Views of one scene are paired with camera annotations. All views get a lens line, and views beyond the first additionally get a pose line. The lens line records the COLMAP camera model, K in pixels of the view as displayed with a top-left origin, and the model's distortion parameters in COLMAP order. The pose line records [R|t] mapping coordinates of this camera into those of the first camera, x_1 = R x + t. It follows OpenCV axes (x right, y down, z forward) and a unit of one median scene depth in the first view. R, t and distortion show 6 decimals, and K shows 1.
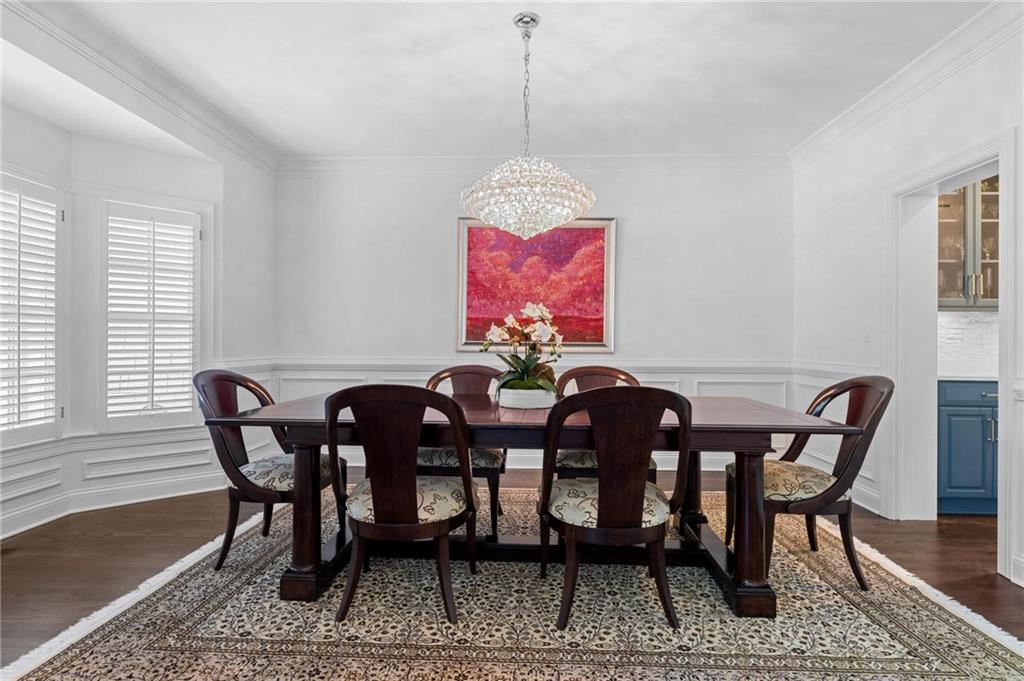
lens RADIAL K [[537.0, 0, 512.0], [0, 537.0, 340.5], [0, 0, 1]] dist [-0.002776, -0.001463]
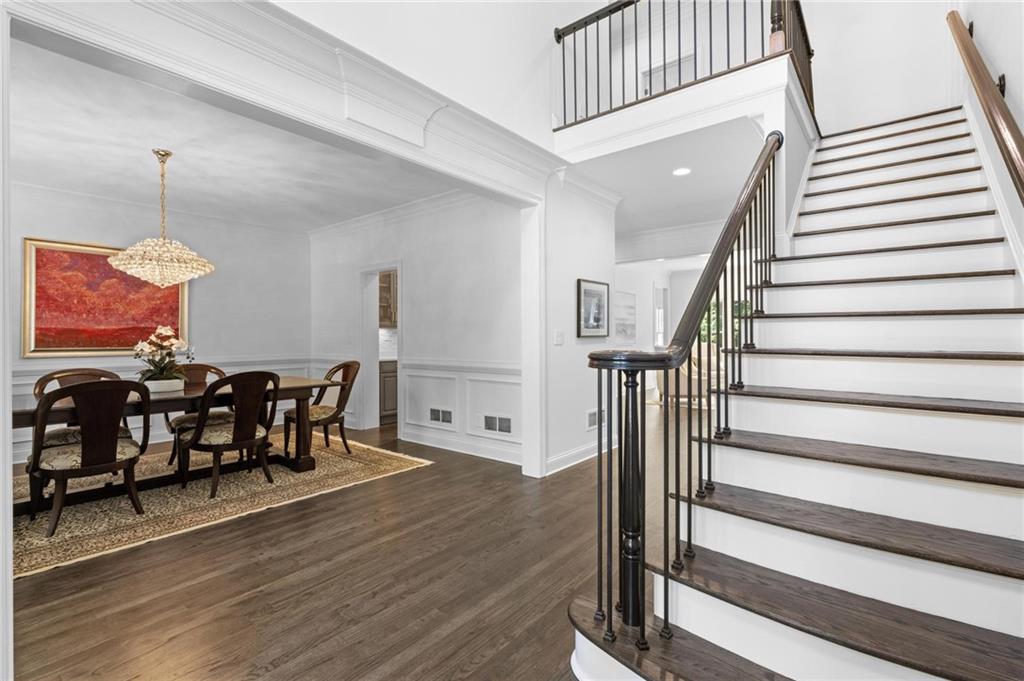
lens RADIAL K [[473.8, 0, 515.9], [0, 473.8, 333.9], [0, 0, 1]] dist [0.000215, 0.000465]
pose [[0.602894, -0.005805, 0.797800, -0.430136], [0.006093, 0.999978, 0.002672, -0.041687], [-0.797798, 0.003250, 0.602916, -0.646229]]
